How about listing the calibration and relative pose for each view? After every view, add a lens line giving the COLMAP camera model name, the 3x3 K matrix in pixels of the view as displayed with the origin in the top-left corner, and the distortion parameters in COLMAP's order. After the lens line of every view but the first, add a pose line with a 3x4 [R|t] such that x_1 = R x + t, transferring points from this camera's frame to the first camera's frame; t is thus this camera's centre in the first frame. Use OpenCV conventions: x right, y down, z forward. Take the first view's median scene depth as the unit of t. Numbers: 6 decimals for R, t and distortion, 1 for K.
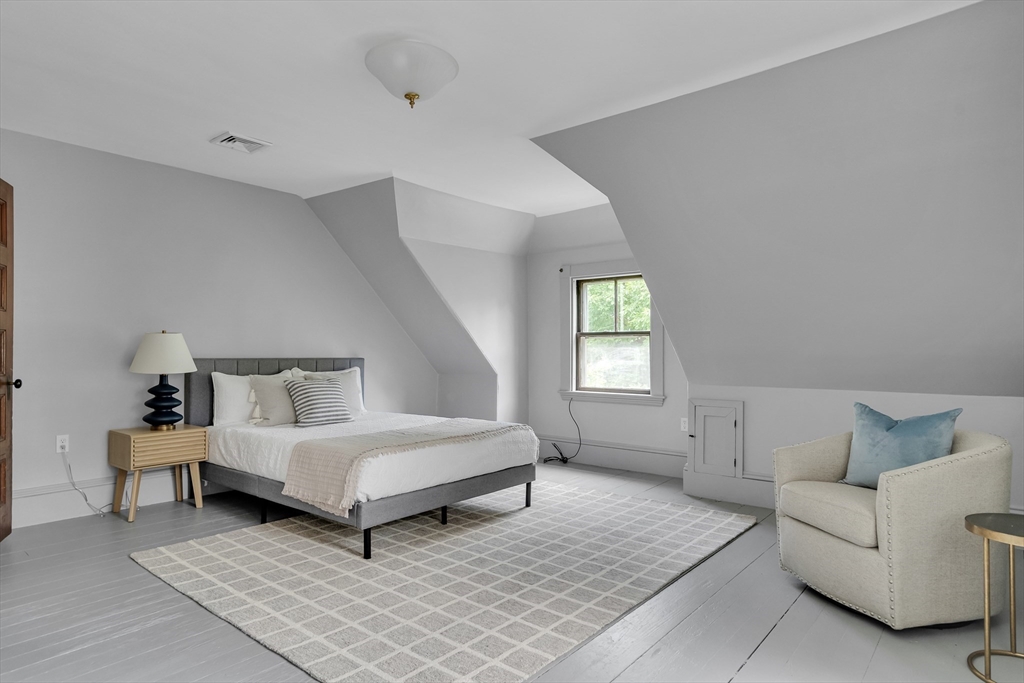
lens RADIAL K [[552.5, 0, 512.0], [0, 552.5, 341.5], [0, 0, 1]] dist [-0.000486, -0.000439]
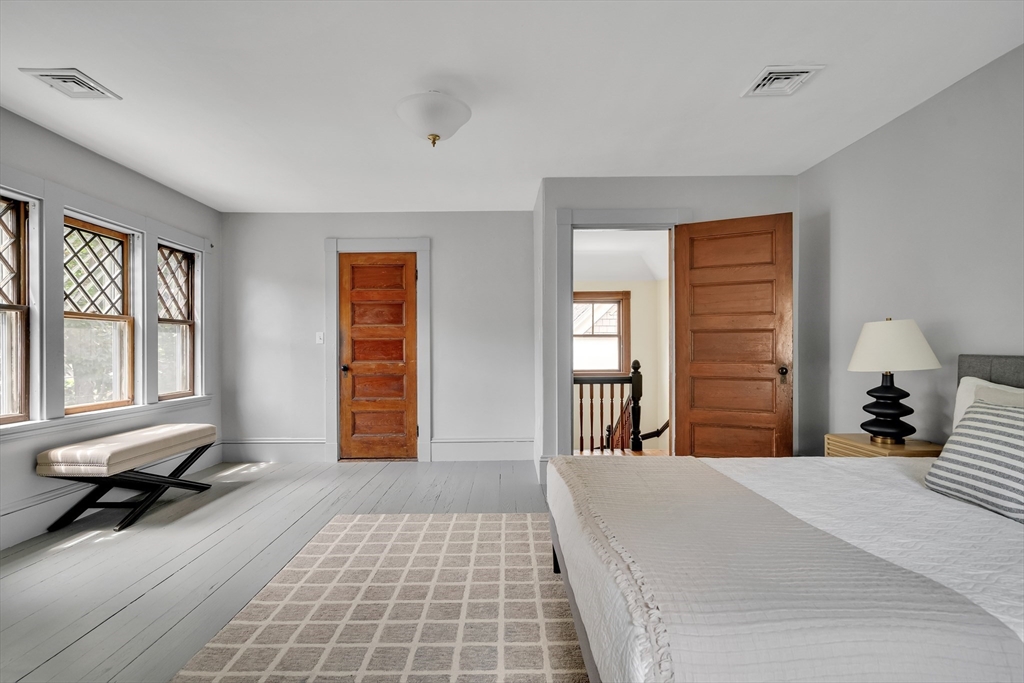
lens RADIAL K [[552.5, 0, 512.0], [0, 552.5, 341.5], [0, 0, 1]] dist [-0.000486, -0.000439]
pose [[-0.788368, -0.014192, -0.615040, 0.373105], [0.004681, 0.999567, -0.029065, 0.048193], [0.615186, -0.025793, -0.787960, 1.776422]]
